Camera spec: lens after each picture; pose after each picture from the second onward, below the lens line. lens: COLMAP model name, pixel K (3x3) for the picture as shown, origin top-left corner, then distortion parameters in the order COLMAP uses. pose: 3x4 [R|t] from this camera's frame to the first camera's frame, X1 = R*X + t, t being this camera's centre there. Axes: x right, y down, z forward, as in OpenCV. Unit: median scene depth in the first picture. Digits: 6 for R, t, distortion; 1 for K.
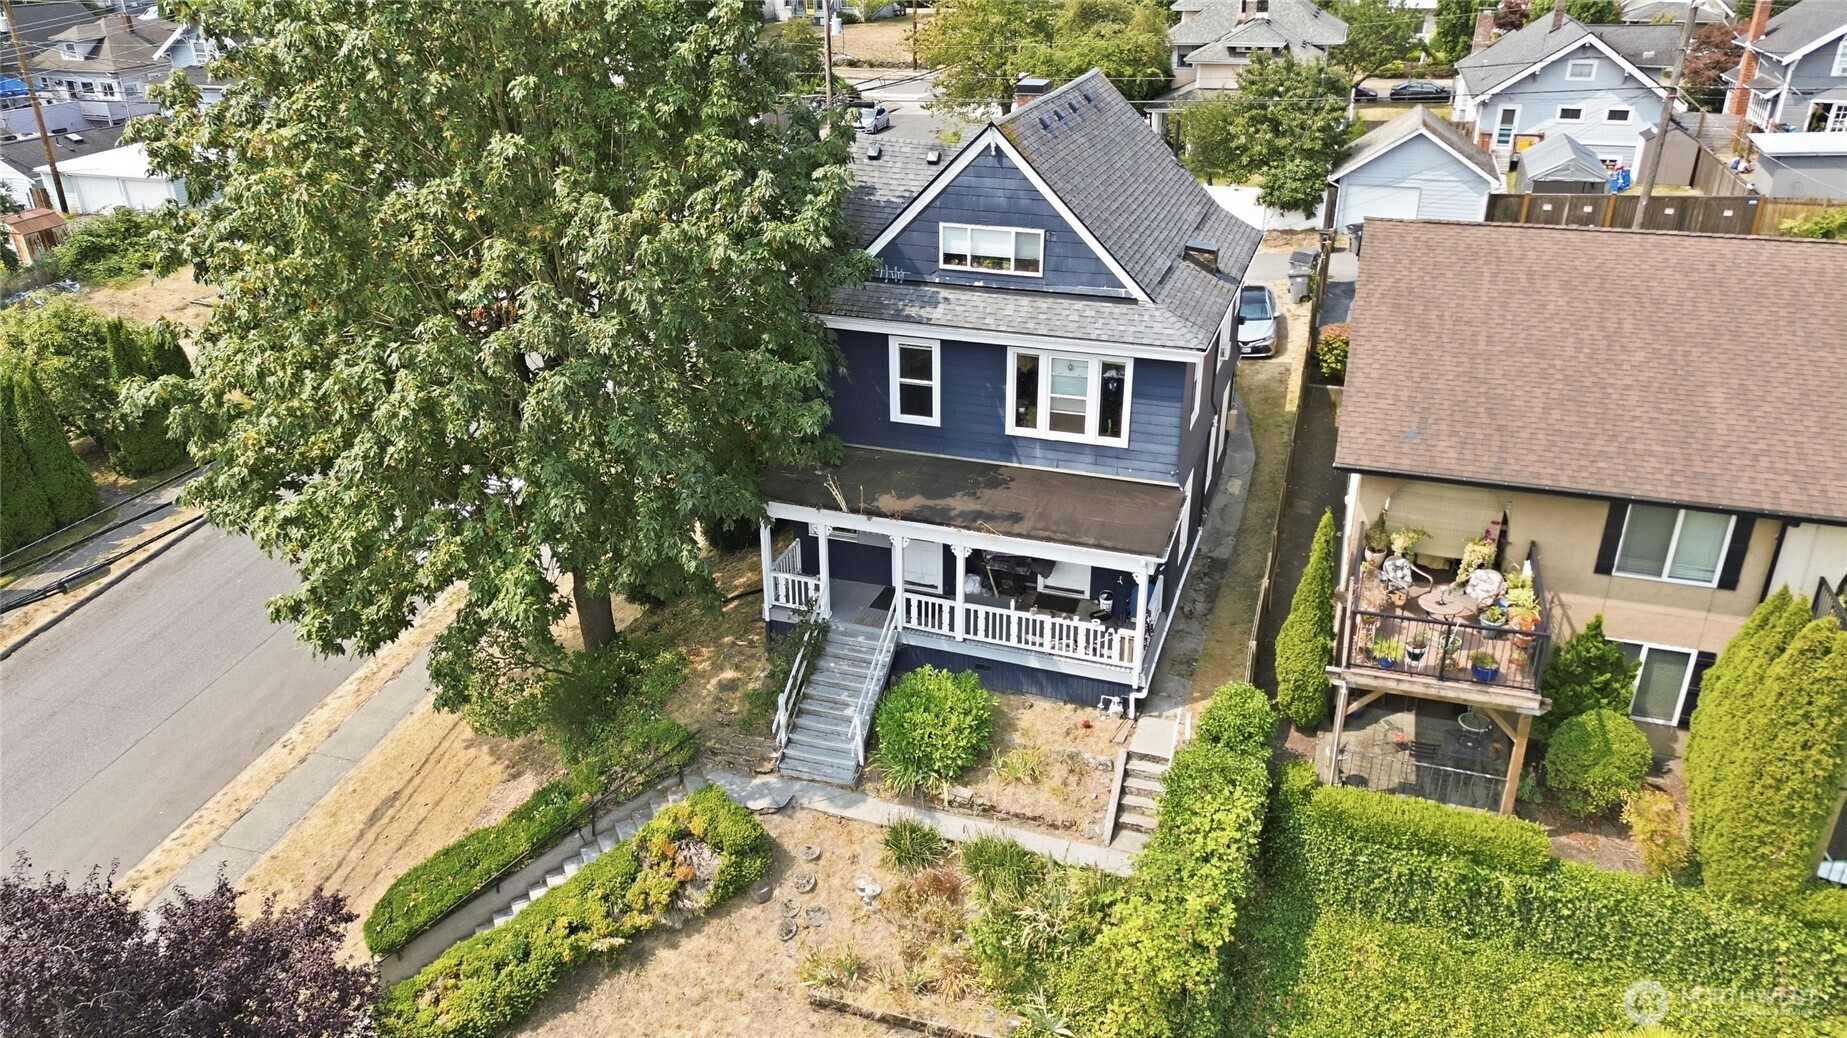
lens RADIAL K [[1263.5, 0, 927.3], [0, 1263.5, 533.3], [0, 0, 1]] dist [0.001301, 0.000641]
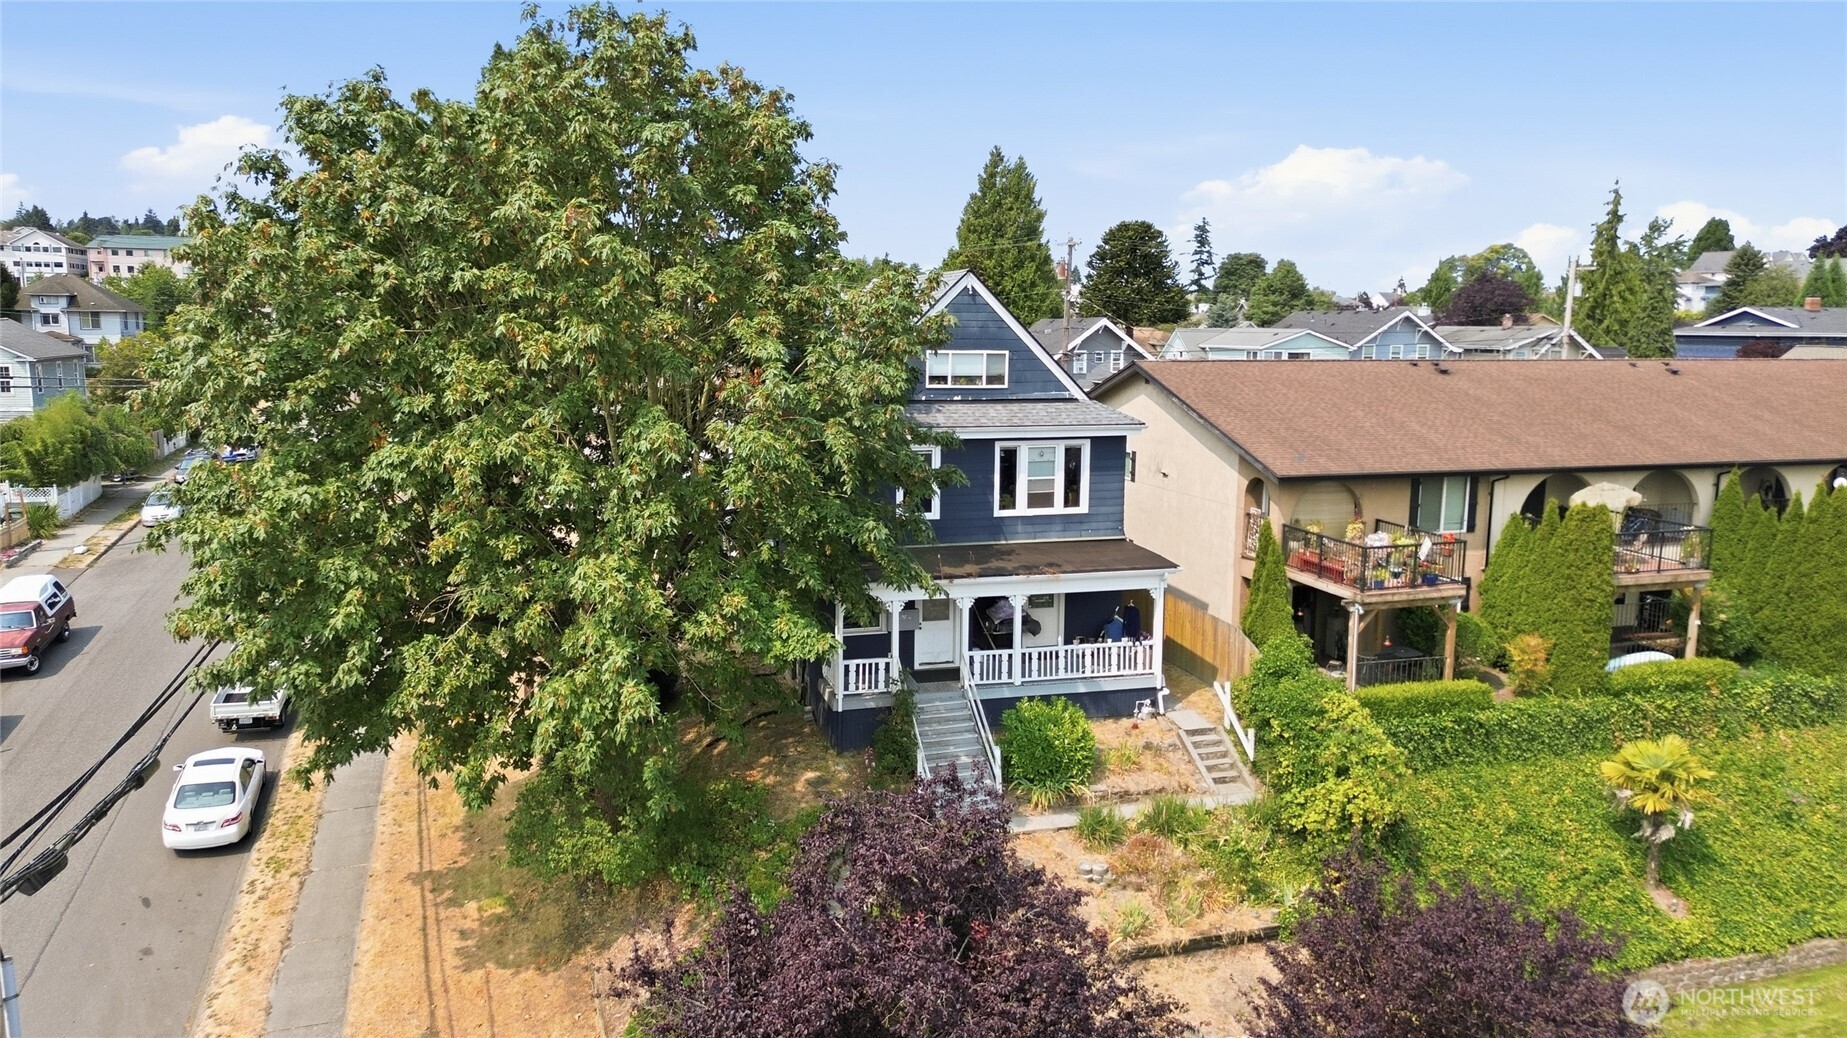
lens RADIAL K [[1263.5, 0, 917.4], [0, 1263.5, 508.7], [0, 0, 1]] dist [0.001301, 0.000641]
pose [[0.805686, -0.060905, 0.589203, -0.733750], [0.252303, 0.935241, -0.248330, 0.202458], [-0.535922, 0.348734, 0.768877, 0.111421]]
